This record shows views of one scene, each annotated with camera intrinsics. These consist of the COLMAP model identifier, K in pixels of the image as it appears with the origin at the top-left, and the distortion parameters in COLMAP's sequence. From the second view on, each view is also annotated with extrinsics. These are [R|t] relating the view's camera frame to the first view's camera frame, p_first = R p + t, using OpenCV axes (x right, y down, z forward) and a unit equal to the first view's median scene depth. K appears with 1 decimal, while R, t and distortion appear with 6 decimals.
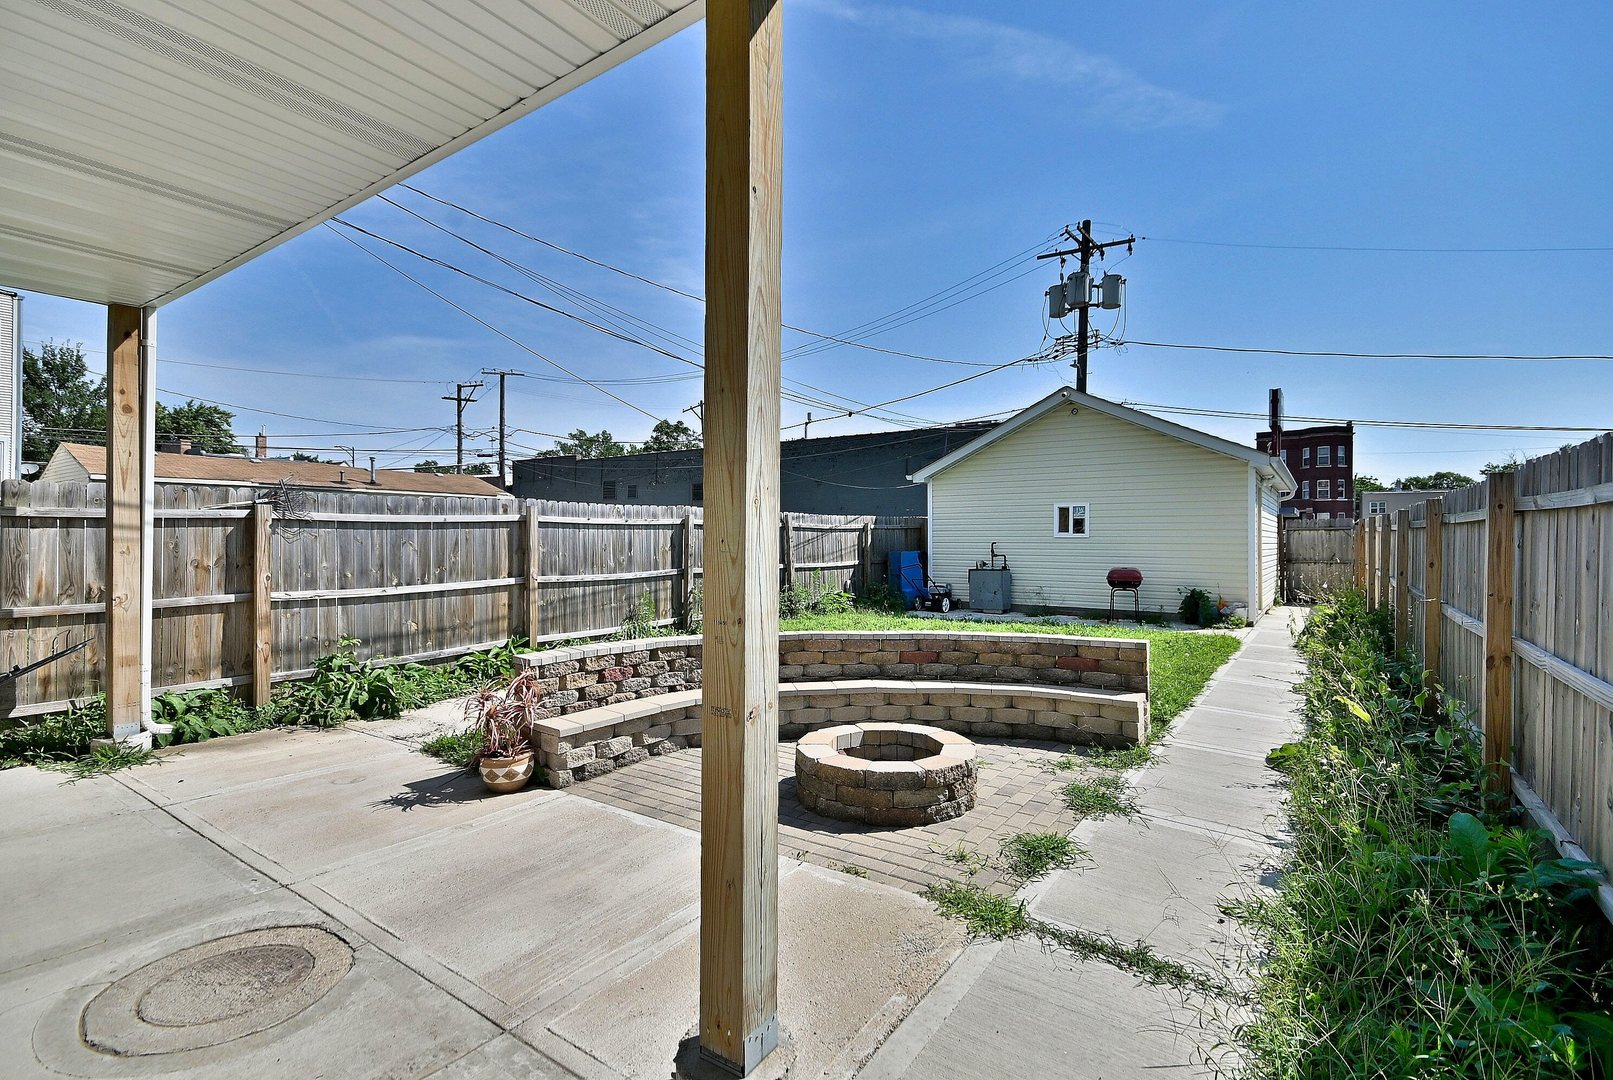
lens RADIAL K [[750.0, 0, 807.3], [0, 750.0, 535.4], [0, 0, 1]] dist [0.004734, 0.002041]
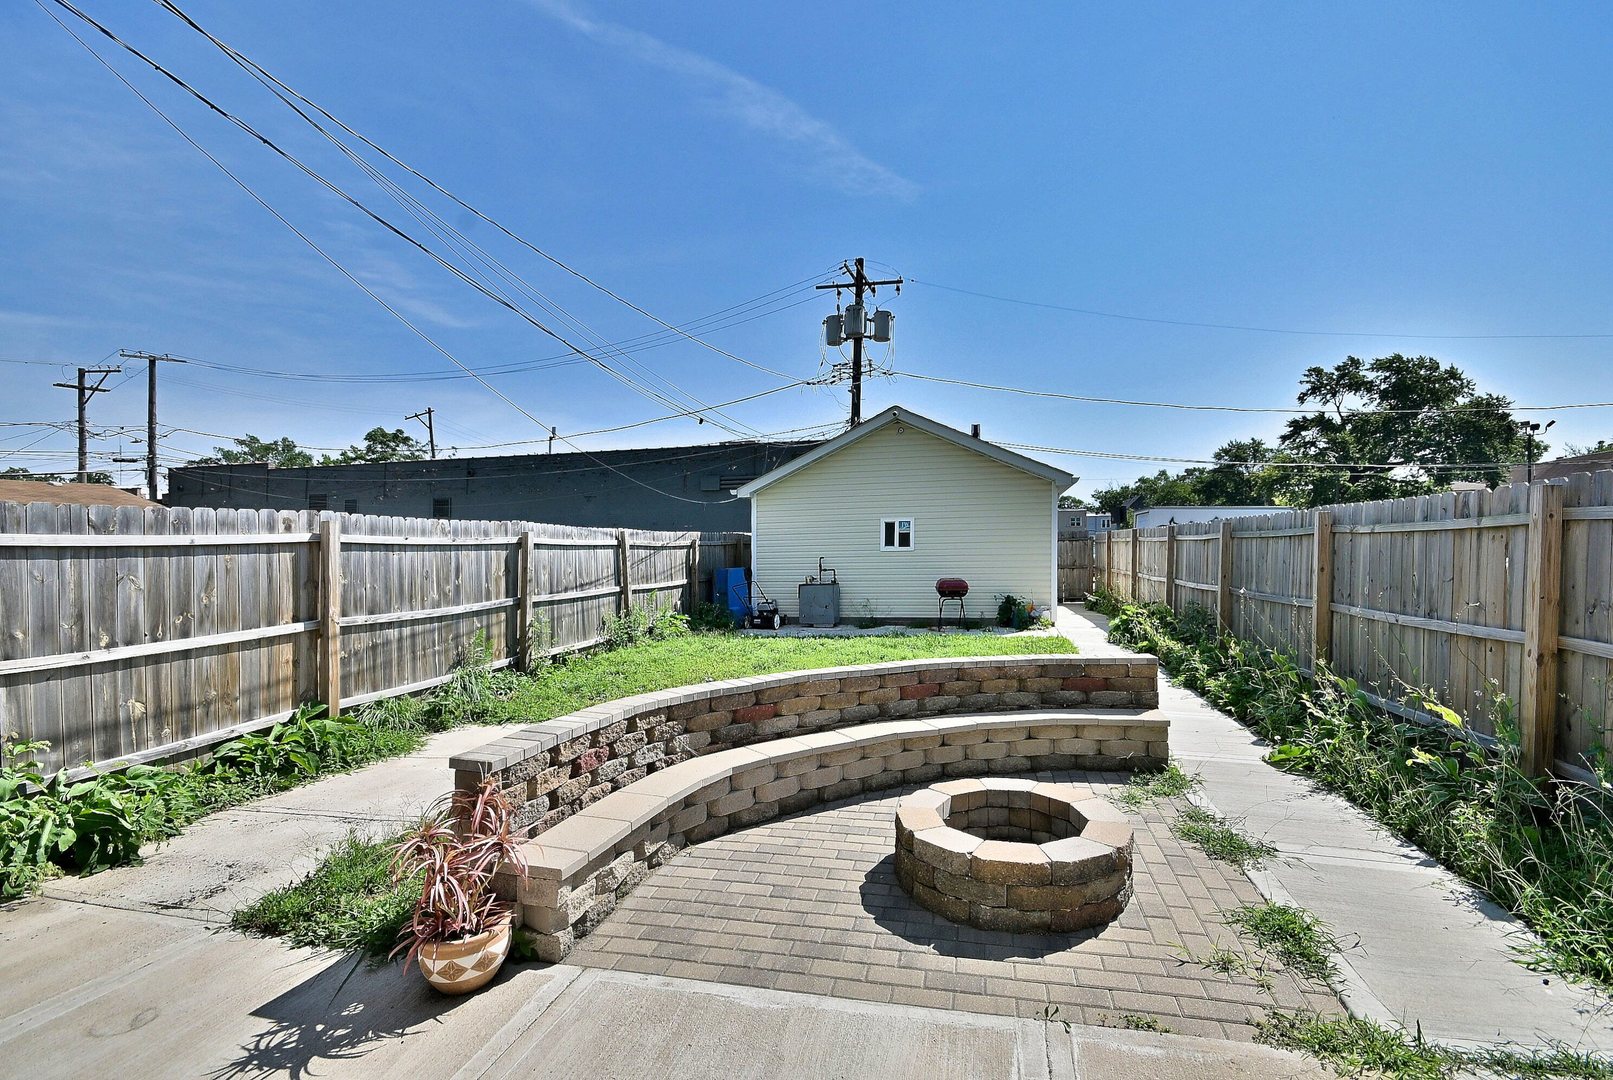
lens RADIAL K [[714.2, 0, 840.2], [0, 714.2, 554.8], [0, 0, 1]] dist [0.004601, -0.005744]
pose [[0.925740, -0.020135, 0.377623, -0.185585], [0.018043, 0.999796, 0.009077, -0.004347], [-0.377729, -0.001589, 0.925915, 0.195990]]
